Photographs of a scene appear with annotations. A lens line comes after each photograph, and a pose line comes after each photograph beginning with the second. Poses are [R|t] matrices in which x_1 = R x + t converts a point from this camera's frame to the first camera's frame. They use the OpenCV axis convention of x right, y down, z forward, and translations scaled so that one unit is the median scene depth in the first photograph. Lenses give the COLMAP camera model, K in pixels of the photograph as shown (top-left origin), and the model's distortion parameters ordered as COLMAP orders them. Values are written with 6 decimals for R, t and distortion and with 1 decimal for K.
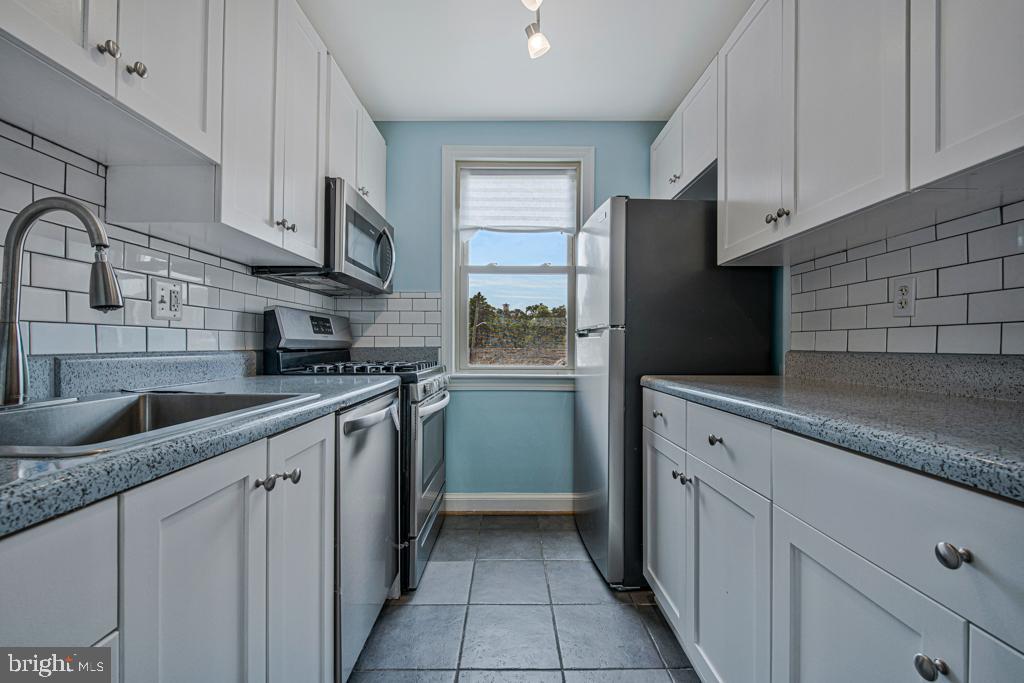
lens RADIAL K [[411.9, 0, 512.0], [0, 411.9, 341.5], [0, 0, 1]] dist [-0.003575, -0.000408]
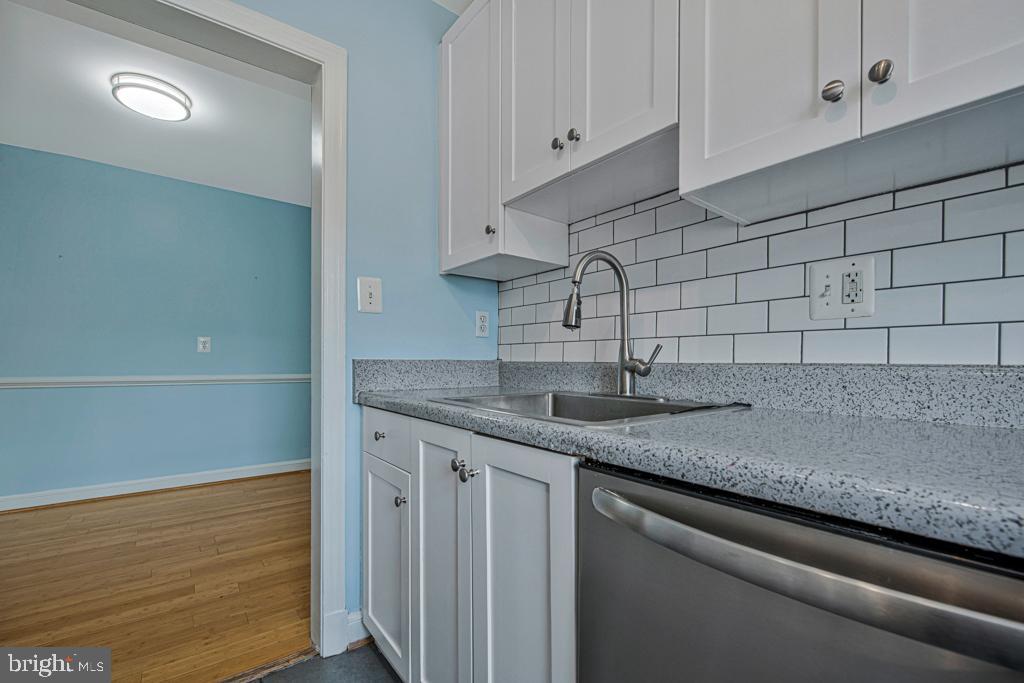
lens RADIAL K [[420.6, 0, 513.4], [0, 420.6, 358.7], [0, 0, 1]] dist [-0.015276, -0.000152]
pose [[-0.781141, -0.004802, -0.624336, 0.014957], [0.000969, 0.999960, -0.008904, 0.013062], [0.624354, -0.007561, -0.781105, 0.735870]]
